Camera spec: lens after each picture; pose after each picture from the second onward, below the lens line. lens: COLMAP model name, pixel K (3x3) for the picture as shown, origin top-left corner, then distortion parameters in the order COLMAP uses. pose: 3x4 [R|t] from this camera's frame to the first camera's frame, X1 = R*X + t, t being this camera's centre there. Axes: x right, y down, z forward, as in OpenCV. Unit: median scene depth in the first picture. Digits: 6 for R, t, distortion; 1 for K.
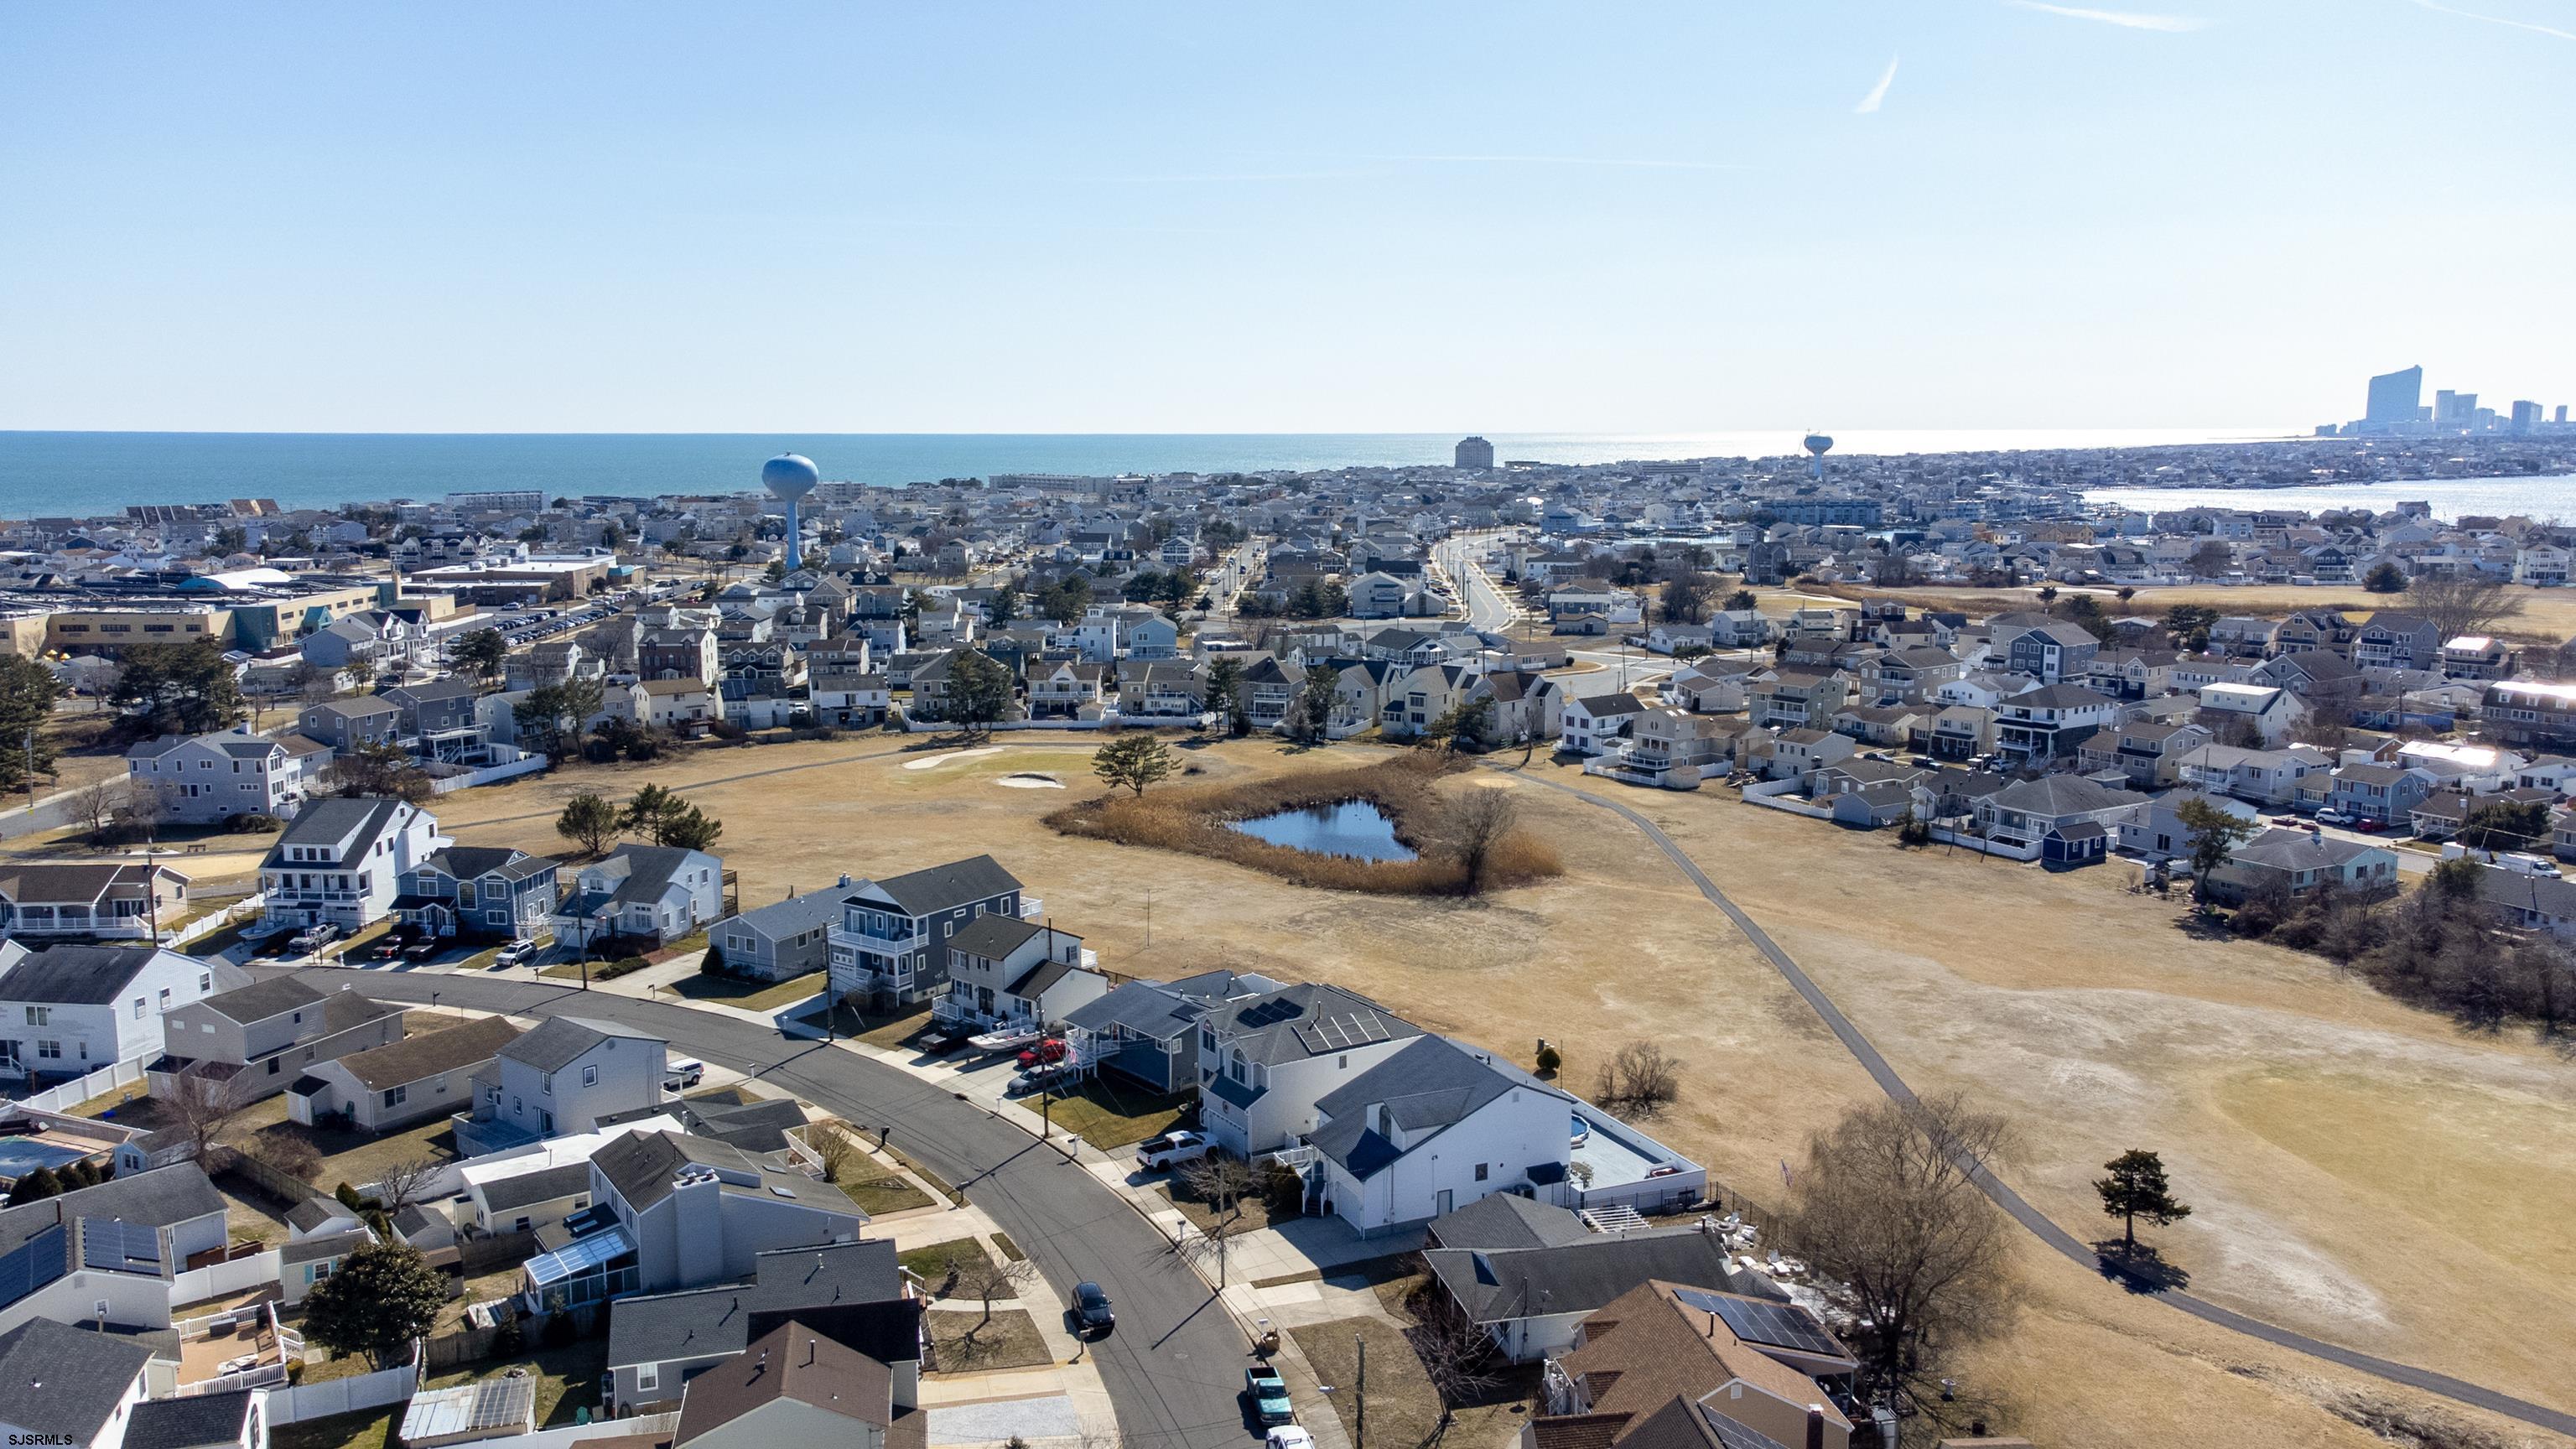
lens RADIAL K [[1961.9, 0, 1282.9], [0, 1961.9, 715.9], [0, 0, 1]] dist [0.050413, -0.001357]
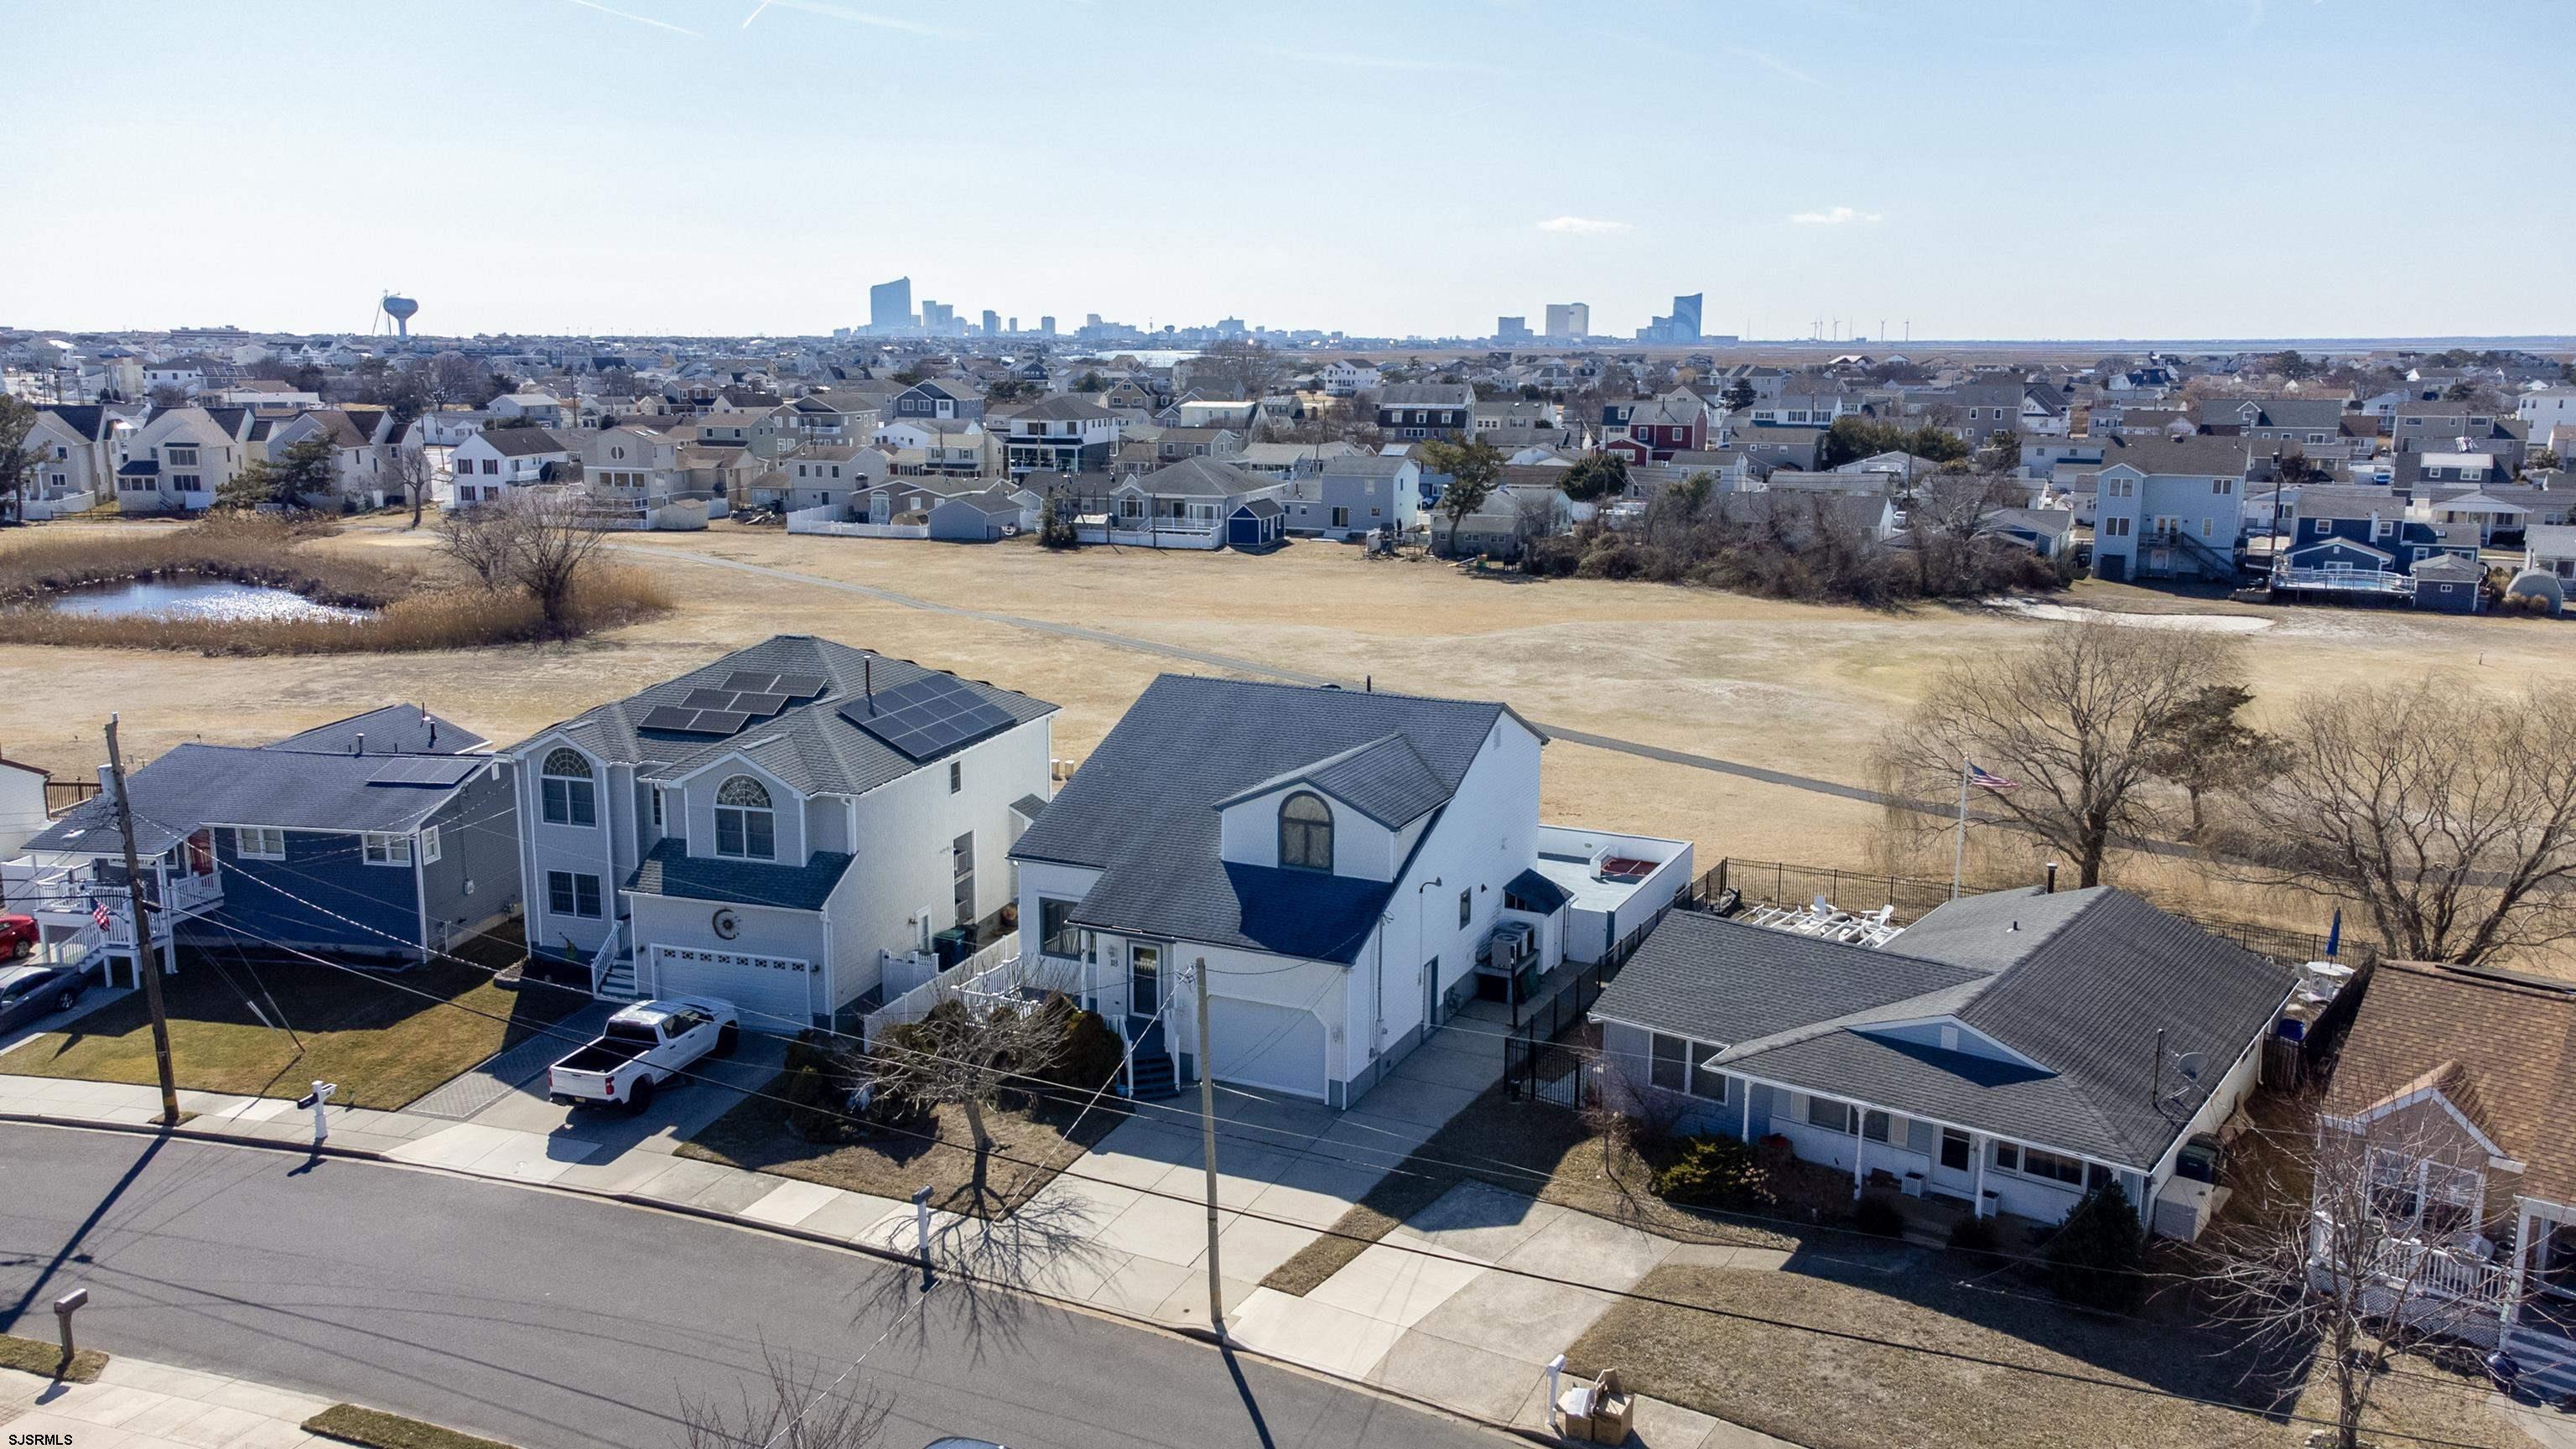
lens RADIAL K [[1961.9, 0, 1282.9], [0, 1961.9, 715.9], [0, 0, 1]] dist [0.050413, -0.001357]
pose [[0.763007, -0.117027, 0.635709, -0.094981], [0.087944, 0.993124, 0.077268, 0.067358], [-0.640380, -0.003049, 0.768052, 0.307267]]
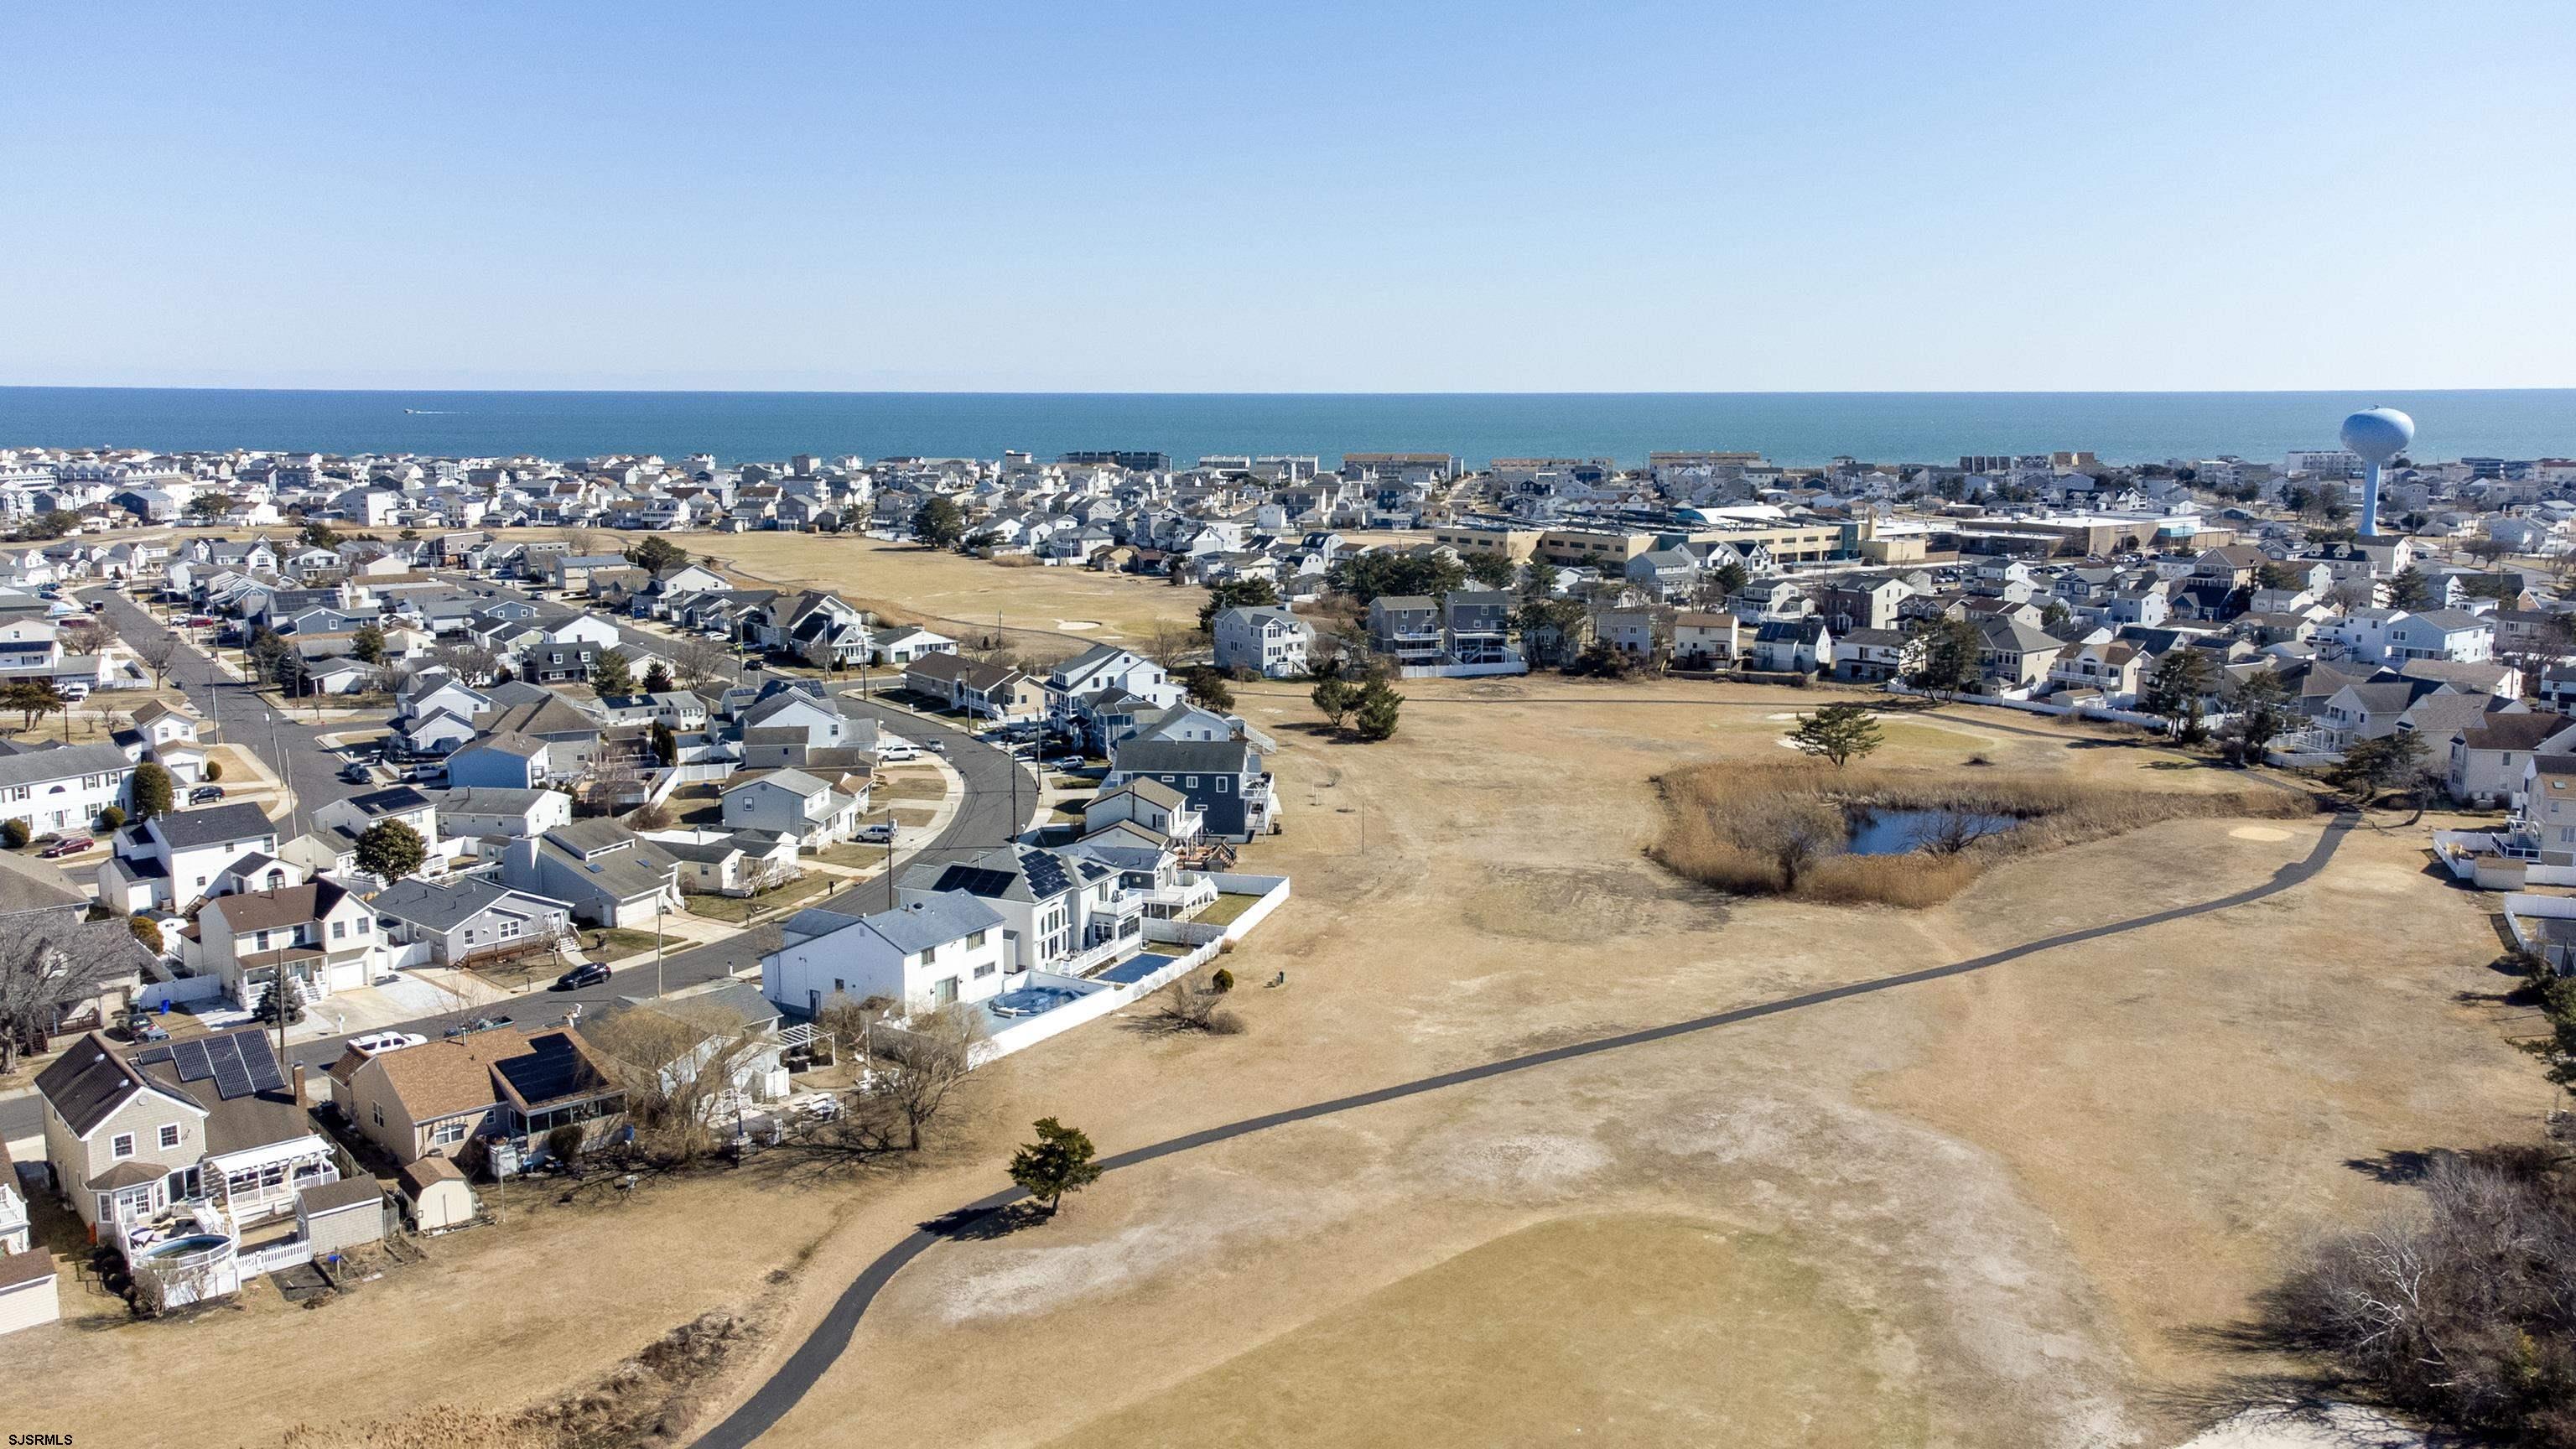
lens RADIAL K [[2049.7, 0, 1287.4], [0, 2049.7, 691.0], [0, 0, 1]] dist [0.062232, -0.015993]
pose [[0.547377, 0.126920, -0.827206, 0.569219], [-0.125145, 0.989733, 0.069046, -0.029744], [0.827477, 0.065727, 0.557640, 0.231943]]
